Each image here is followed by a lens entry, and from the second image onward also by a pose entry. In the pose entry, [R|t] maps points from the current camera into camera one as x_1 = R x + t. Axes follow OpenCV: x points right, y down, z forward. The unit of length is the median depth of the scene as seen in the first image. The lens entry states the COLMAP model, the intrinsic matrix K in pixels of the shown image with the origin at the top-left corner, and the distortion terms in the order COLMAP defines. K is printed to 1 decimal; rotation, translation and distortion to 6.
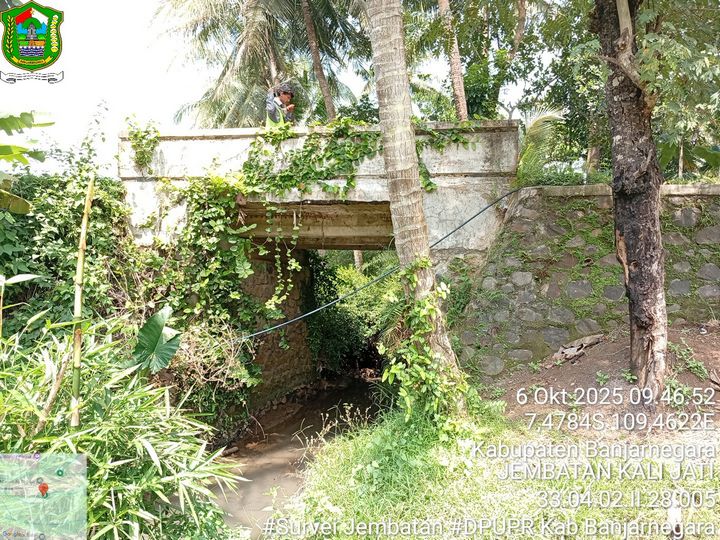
lens RADIAL K [[550.8, 0, 360.0], [0, 550.8, 270.0], [0, 0, 1]] dist [0.094117, -0.197724]
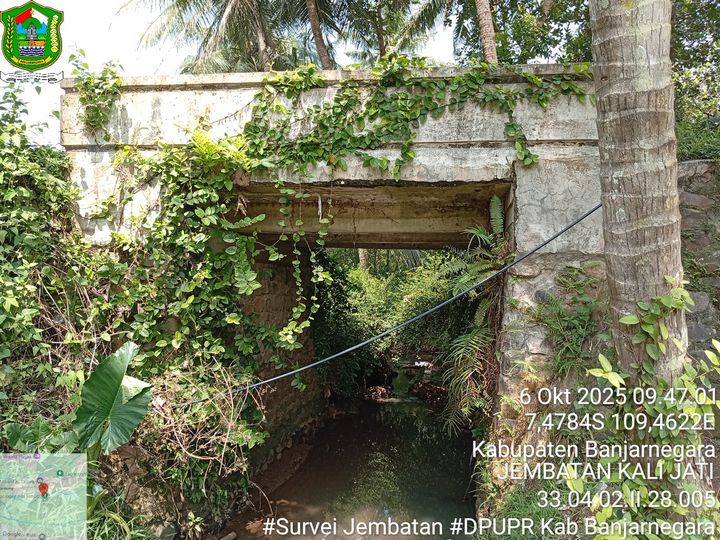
lens RADIAL K [[550.8, 0, 360.0], [0, 550.8, 270.0], [0, 0, 1]] dist [0.094117, -0.197724]
pose [[0.999307, 0.002547, 0.037147, -0.095767], [-0.003025, 0.999913, 0.012829, -0.024131], [-0.037111, -0.012933, 0.999227, 0.317647]]
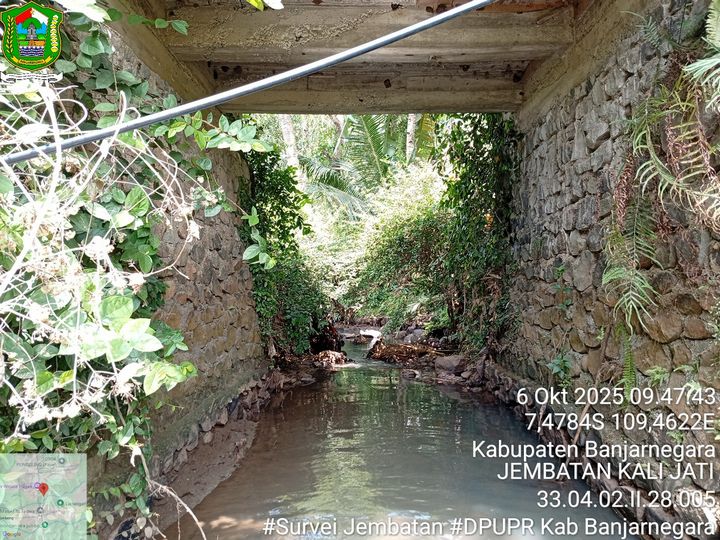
lens RADIAL K [[550.8, 0, 360.0], [0, 550.8, 270.0], [0, 0, 1]] dist [0.094117, -0.197724]
pose [[0.978649, -0.023094, 0.204238, -0.165853], [0.020834, 0.999696, 0.013209, 0.159003], [-0.204481, -0.008672, 0.978832, 0.761312]]
